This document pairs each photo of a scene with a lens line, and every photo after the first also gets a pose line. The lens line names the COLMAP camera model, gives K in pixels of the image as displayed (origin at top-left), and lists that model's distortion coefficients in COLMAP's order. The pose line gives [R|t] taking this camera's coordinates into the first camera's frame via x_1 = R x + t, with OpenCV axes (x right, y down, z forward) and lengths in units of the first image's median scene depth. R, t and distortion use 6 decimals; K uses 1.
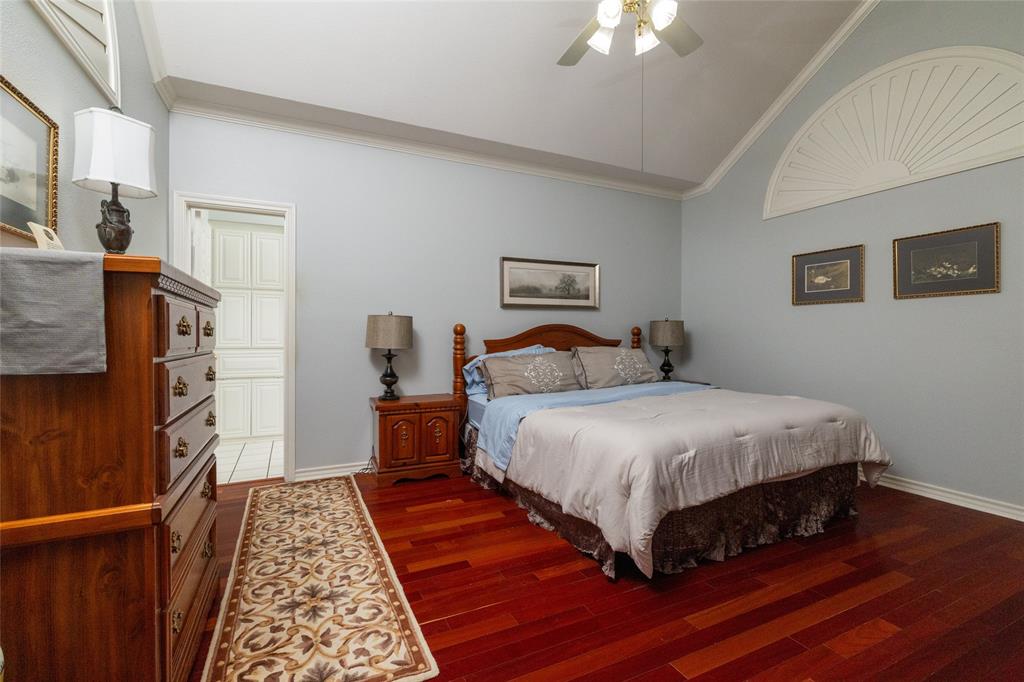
lens RADIAL K [[443.4, 0, 506.7], [0, 443.4, 334.7], [0, 0, 1]] dist [-0.010083, 0.000358]
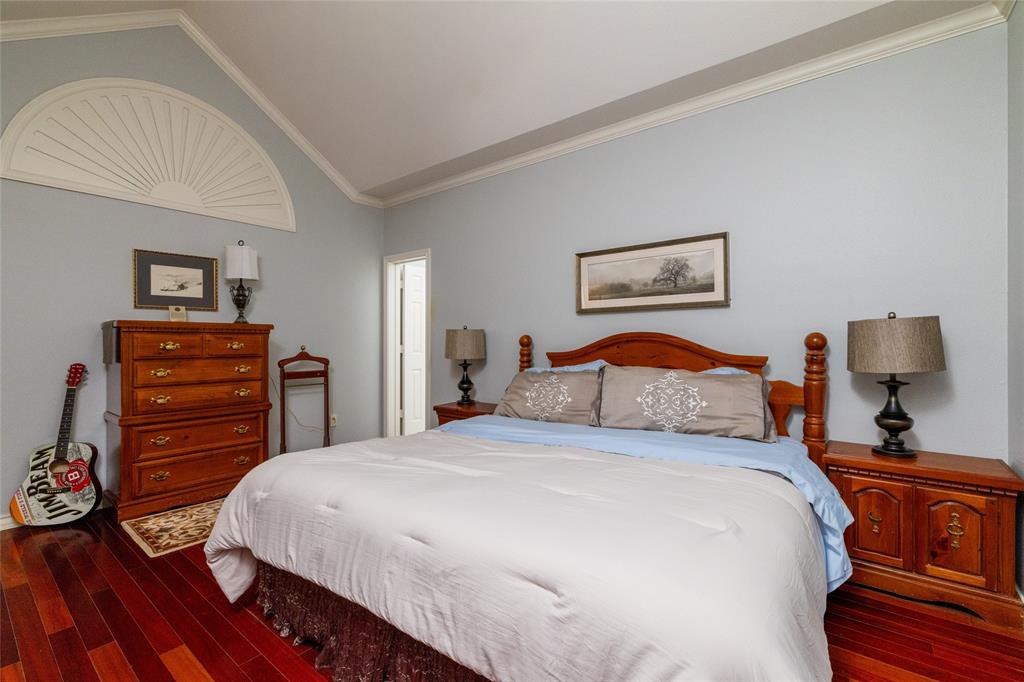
lens RADIAL K [[443.4, 0, 509.3], [0, 443.4, 342.8], [0, 0, 1]] dist [-0.010083, 0.000358]
pose [[0.461496, 0.001163, -0.887141, 0.725767], [0.003372, 0.999990, 0.003066, -0.011253], [0.887136, -0.004407, 0.461487, 0.541774]]
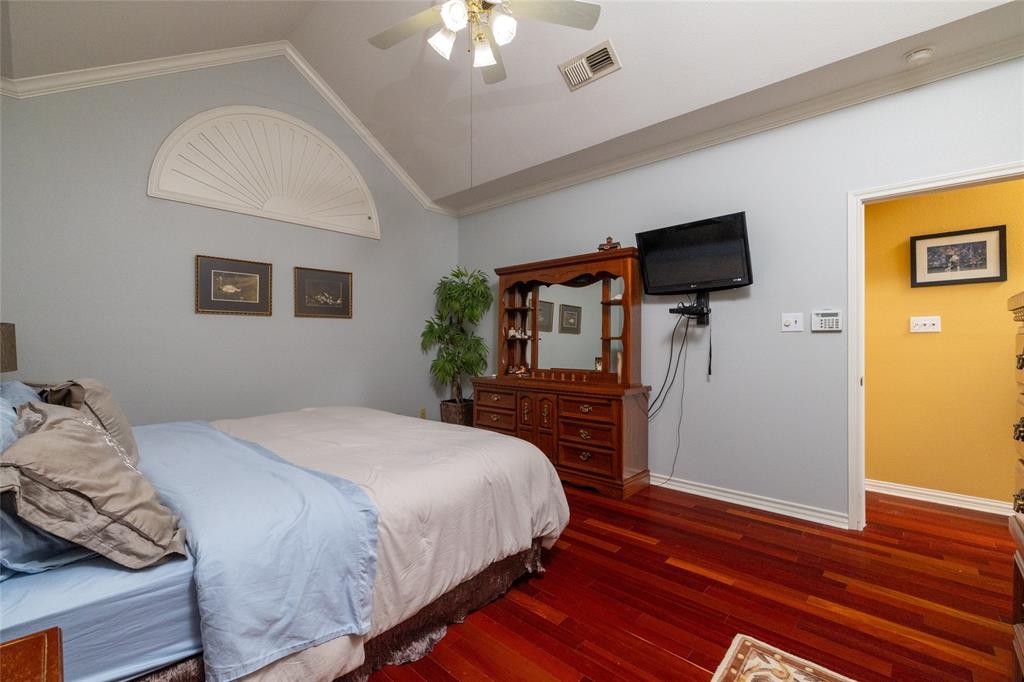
lens RADIAL K [[443.4, 0, 511.5], [0, 443.4, 340.7], [0, 0, 1]] dist [-0.010083, 0.000358]
pose [[-0.381611, -0.007609, 0.924292, -0.399122], [-0.008973, 0.999949, 0.004527, -0.021822], [-0.924279, -0.006566, -0.381660, 0.787144]]
